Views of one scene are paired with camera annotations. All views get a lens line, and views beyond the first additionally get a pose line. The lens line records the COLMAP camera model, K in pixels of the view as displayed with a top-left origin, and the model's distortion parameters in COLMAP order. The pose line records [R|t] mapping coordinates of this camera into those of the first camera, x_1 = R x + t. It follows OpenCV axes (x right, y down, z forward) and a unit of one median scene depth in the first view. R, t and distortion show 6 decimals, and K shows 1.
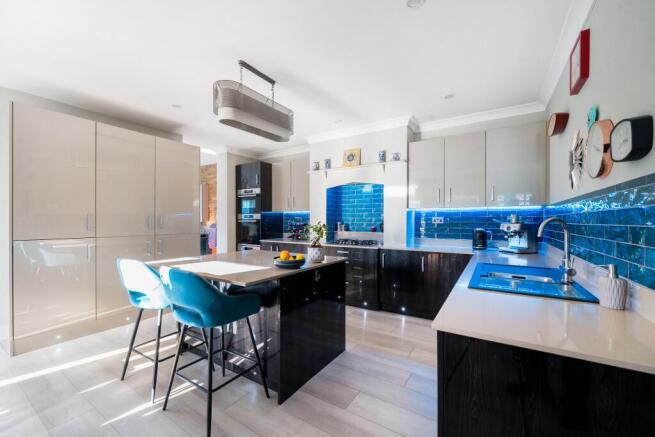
lens RADIAL K [[267.1, 0, 326.7], [0, 267.1, 219.8], [0, 0, 1]] dist [-0.000451, -0.000071]
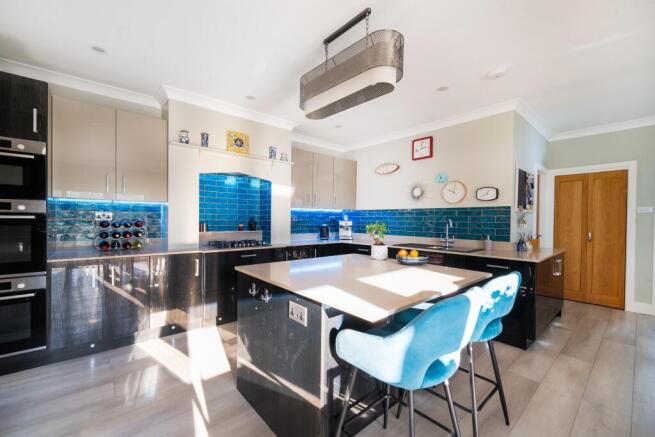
lens RADIAL K [[267.1, 0, 327.8], [0, 267.1, 221.5], [0, 0, 1]] dist [-0.000451, -0.000071]
pose [[0.270843, -0.005920, 0.962605, -0.653129], [-0.008260, 0.999930, 0.008474, 0.004381], [-0.962588, -0.010247, 0.270776, 0.516690]]
